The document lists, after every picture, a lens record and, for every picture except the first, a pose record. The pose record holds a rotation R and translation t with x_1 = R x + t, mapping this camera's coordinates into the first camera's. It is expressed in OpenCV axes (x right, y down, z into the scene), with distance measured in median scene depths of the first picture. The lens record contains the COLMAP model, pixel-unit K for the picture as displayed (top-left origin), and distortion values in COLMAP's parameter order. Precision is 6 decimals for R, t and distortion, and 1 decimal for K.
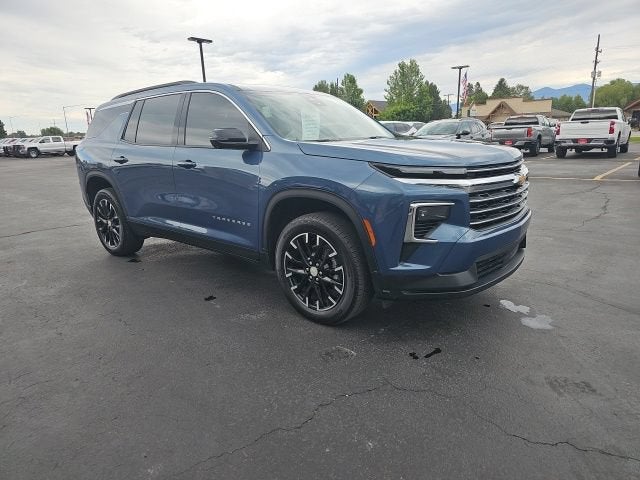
lens RADIAL K [[428.7, 0, 312.5], [0, 428.7, 243.3], [0, 0, 1]] dist [0.062543, -0.055534]
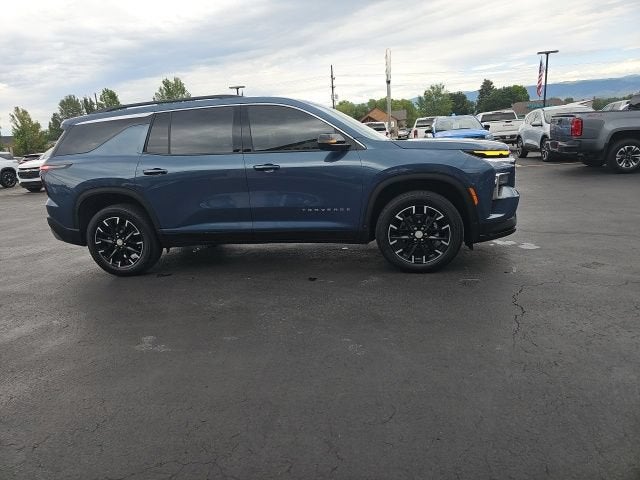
lens RADIAL K [[426.5, 0, 318.3], [0, 426.5, 232.6], [0, 0, 1]] dist [0.058374, -0.052155]
pose [[0.862879, -0.136909, 0.486514, -0.803722], [0.164478, 0.986279, -0.014172, 0.023570], [-0.477898, 0.092249, 0.873558, -0.021705]]
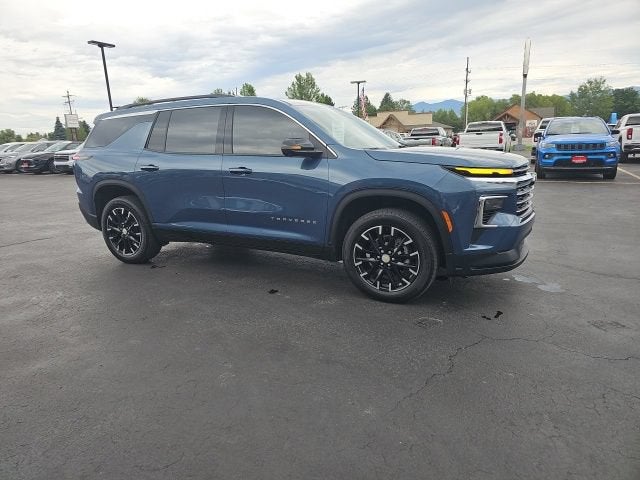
lens RADIAL K [[429.8, 0, 309.9], [0, 429.8, 236.9], [0, 0, 1]] dist [0.062514, -0.055993]
pose [[0.974946, -0.045994, 0.217633, -0.396925], [0.053294, 0.998192, -0.027790, 0.024794], [-0.215962, 0.038692, 0.975635, -0.099763]]
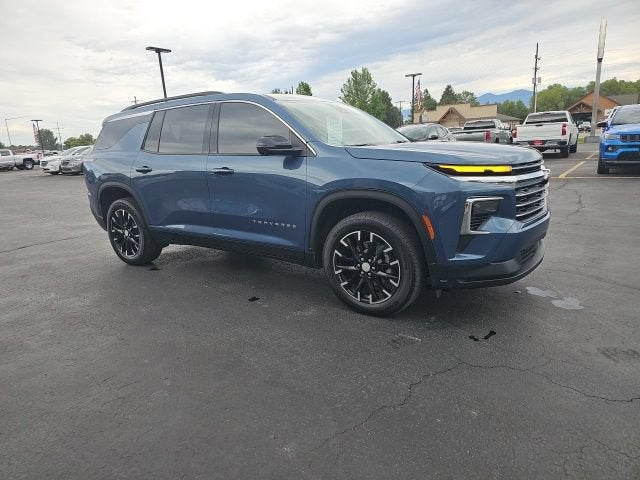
lens RADIAL K [[429.3, 0, 307.0], [0, 429.3, 242.1], [0, 0, 1]] dist [0.060563, -0.053710]
pose [[0.995825, -0.040422, 0.081849, -0.198596], [0.041985, 0.998965, -0.017472, 0.014253], [-0.081058, 0.020836, 0.996492, -0.048097]]
